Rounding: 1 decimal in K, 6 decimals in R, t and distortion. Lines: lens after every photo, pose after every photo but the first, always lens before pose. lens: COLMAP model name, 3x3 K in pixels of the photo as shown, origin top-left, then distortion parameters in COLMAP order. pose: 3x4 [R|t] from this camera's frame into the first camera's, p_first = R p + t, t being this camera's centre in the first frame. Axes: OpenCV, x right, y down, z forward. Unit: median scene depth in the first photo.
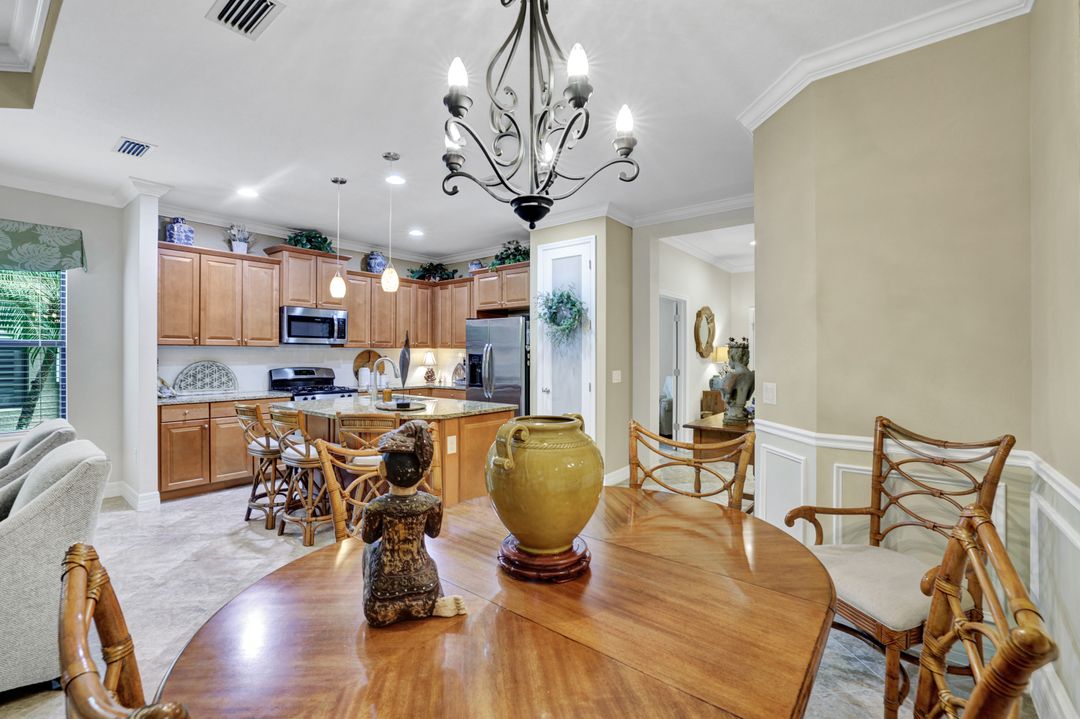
lens RADIAL K [[471.9, 0, 534.5], [0, 471.9, 355.0], [0, 0, 1]] dist [-0.034541, 0.011701]
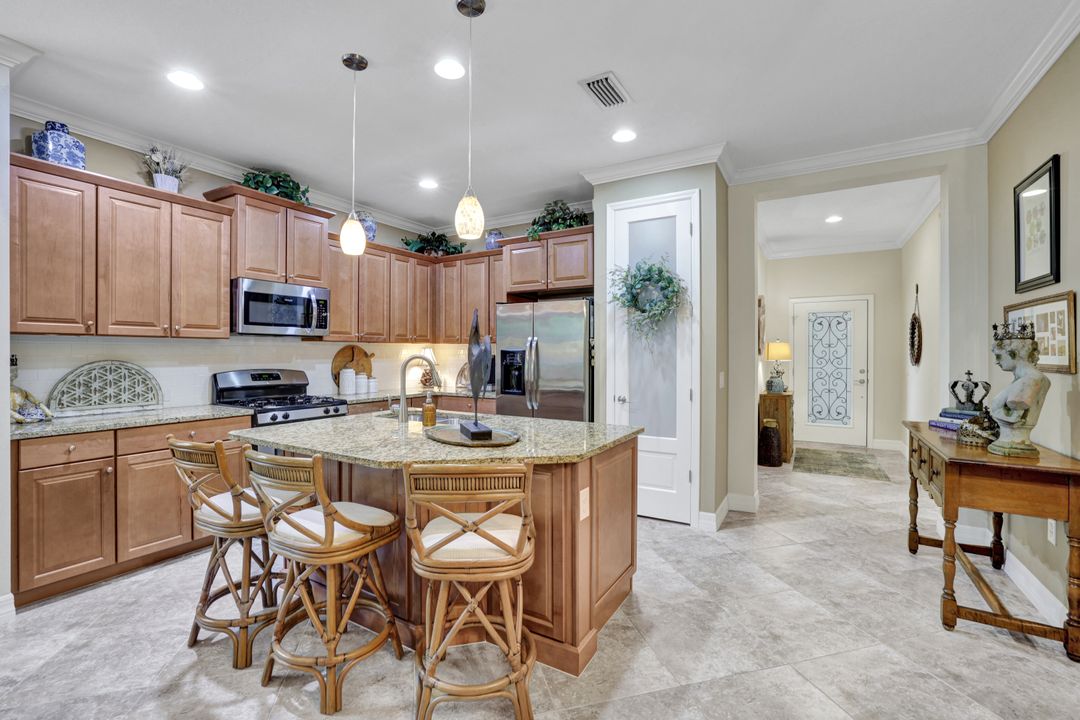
lens RADIAL K [[471.9, 0, 539.5], [0, 471.9, 354.1], [0, 0, 1]] dist [-0.034541, 0.011701]
pose [[0.990148, -0.000748, 0.140023, -0.213999], [0.000615, 0.999999, 0.000988, 0.003755], [-0.140023, -0.000892, 0.990148, 0.297402]]
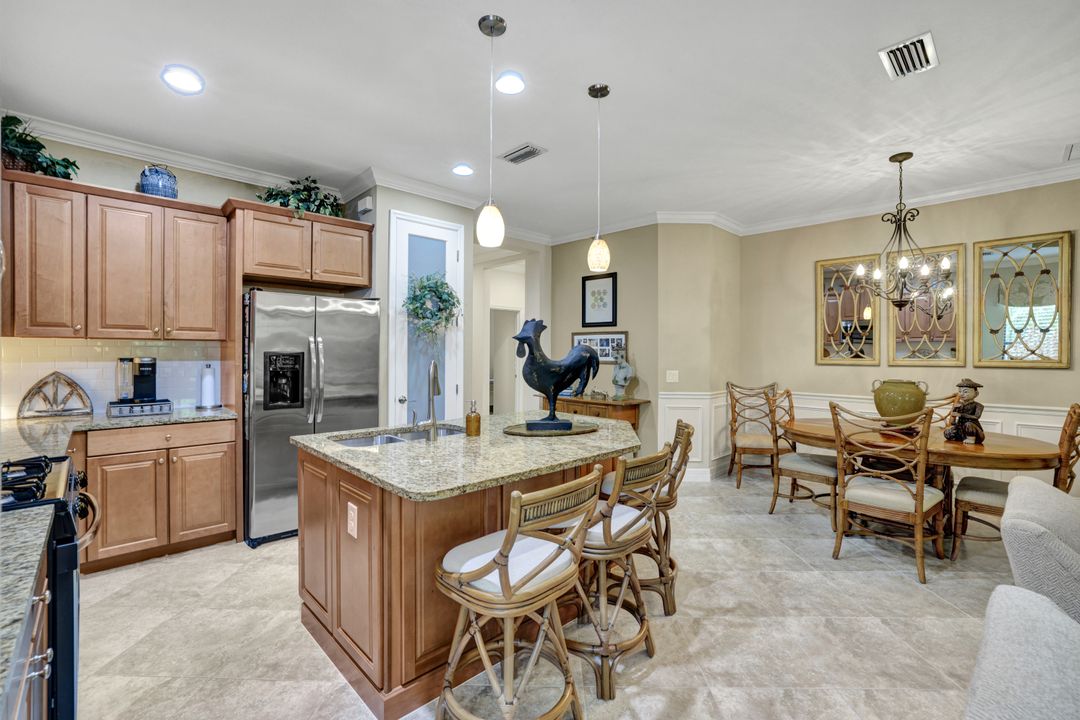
lens RADIAL K [[471.9, 0, 537.4], [0, 471.9, 354.3], [0, 0, 1]] dist [-0.034541, 0.011701]
pose [[0.129523, -0.004440, 0.991566, -0.752436], [-0.005061, 0.999974, 0.005139, -0.004868], [-0.991563, -0.005684, 0.129497, 0.707401]]
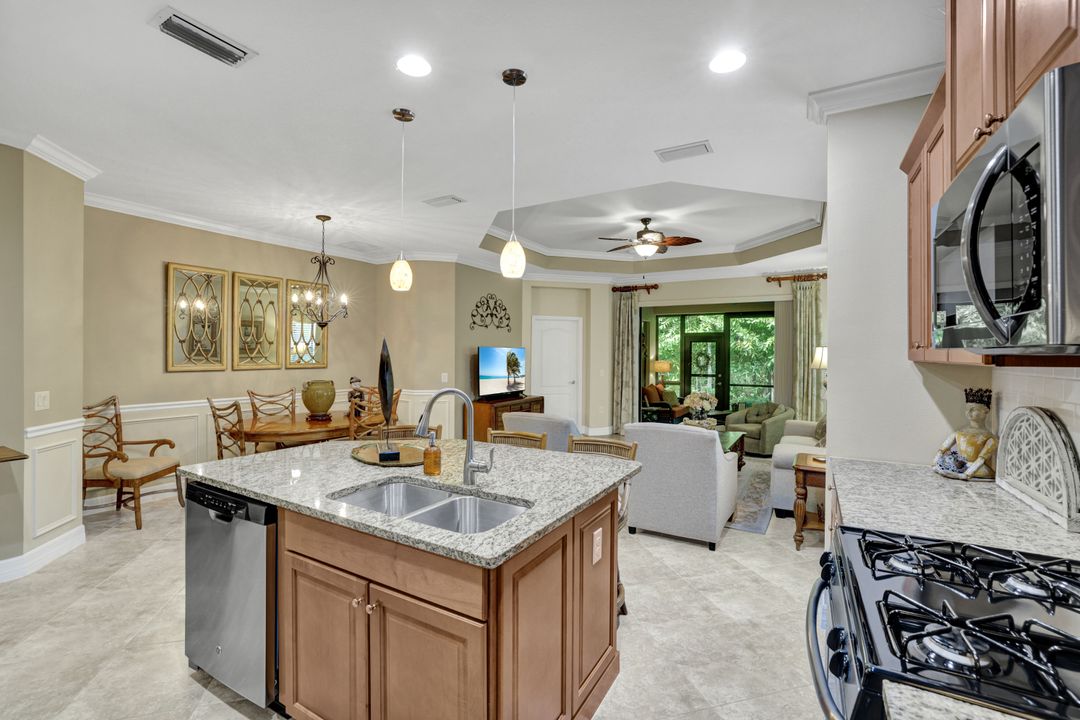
lens RADIAL K [[471.9, 0, 540.8], [0, 471.9, 357.2], [0, 0, 1]] dist [-0.034541, 0.011701]
pose [[-0.988296, -0.007375, -0.152371, -0.293622], [-0.008474, 0.999943, 0.006565, -0.023112], [0.152314, 0.007780, -0.988301, 1.273747]]
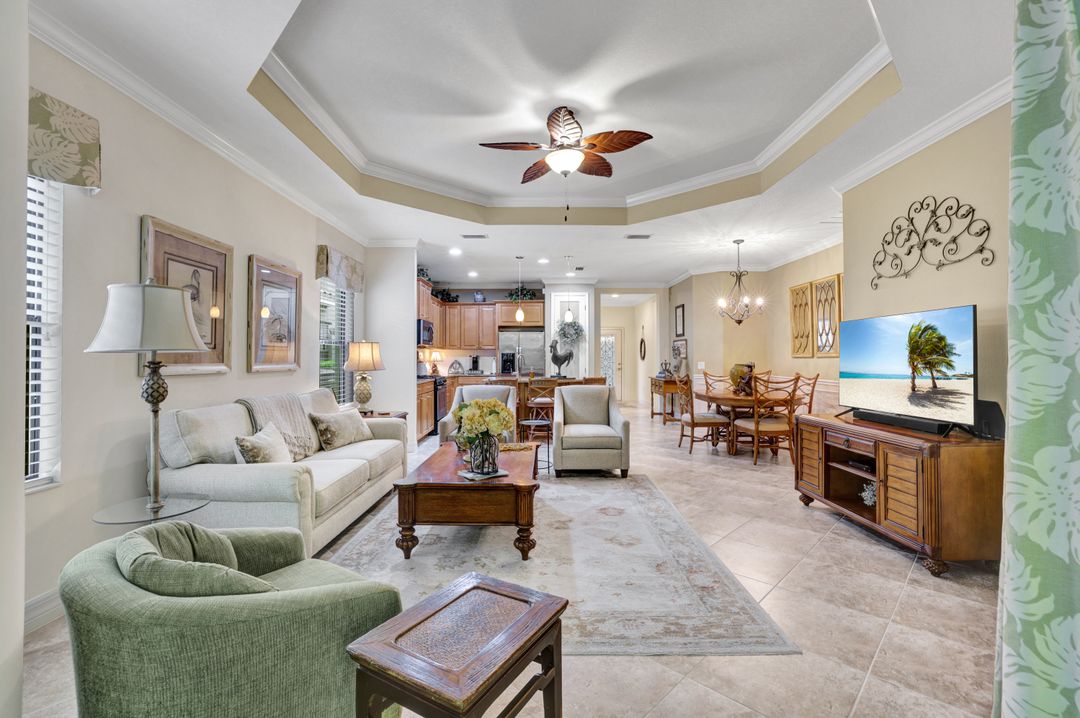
lens RADIAL K [[471.9, 0, 537.0], [0, 471.9, 355.5], [0, 0, 1]] dist [-0.034541, 0.011701]
pose [[0.785154, 0.001196, 0.619300, -1.222510], [0.002897, 0.999980, -0.005604, 0.017731], [-0.619294, 0.006194, 0.785134, -0.405513]]
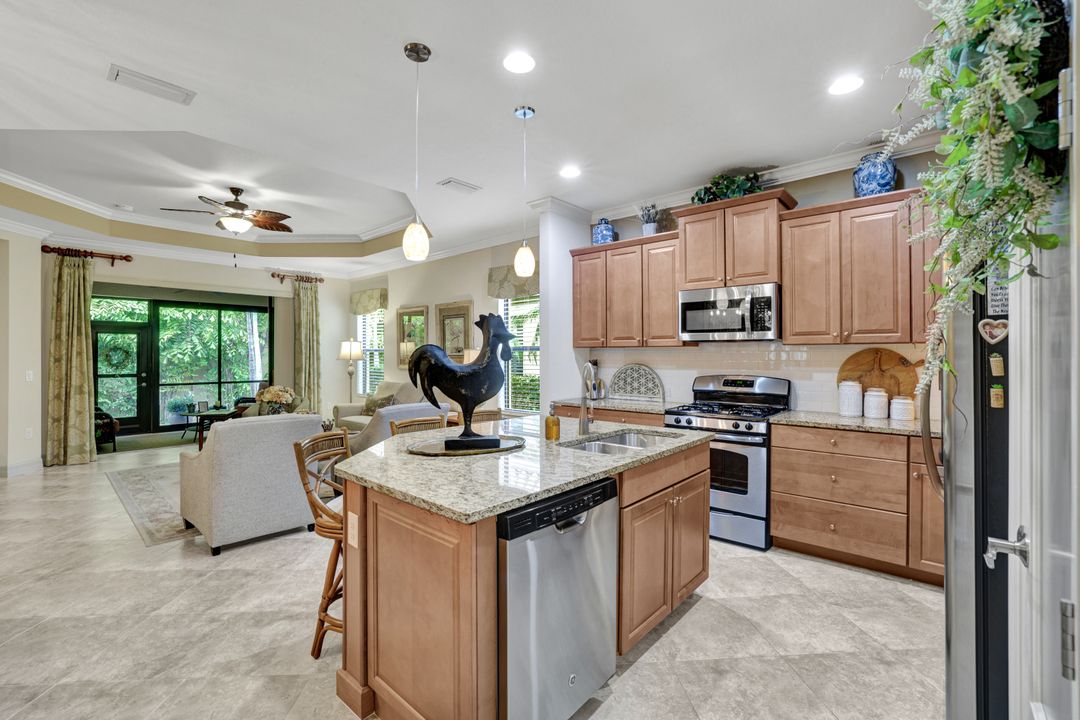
lens RADIAL K [[471.9, 0, 535.7], [0, 471.9, 354.6], [0, 0, 1]] dist [-0.034541, 0.011701]
pose [[-0.058309, -0.003122, -0.998294, 0.234235], [-0.000200, 0.999995, -0.003116, -0.002354], [0.998299, 0.000018, -0.058310, 0.851990]]
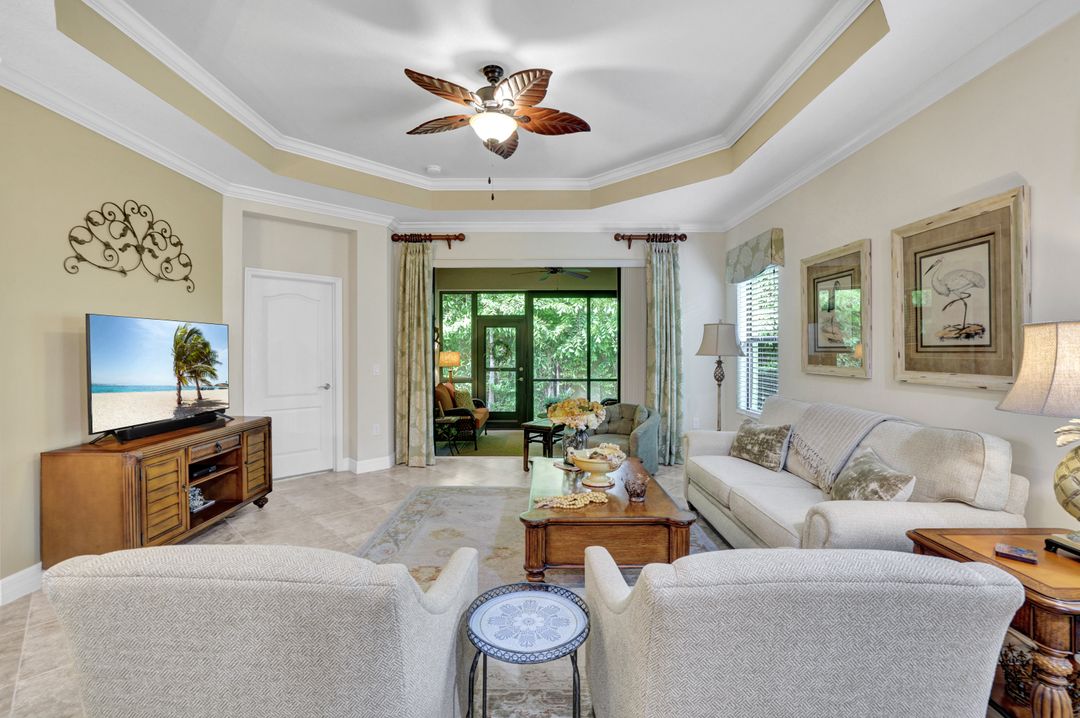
lens RADIAL K [[471.9, 0, 538.9], [0, 471.9, 355.3], [0, 0, 1]] dist [-0.034541, 0.011701]
pose [[-0.777736, 0.005635, -0.628566, -0.394521], [-0.000795, 0.999950, 0.009947, 0.000711], [0.628590, 0.008236, -0.777693, 0.657238]]
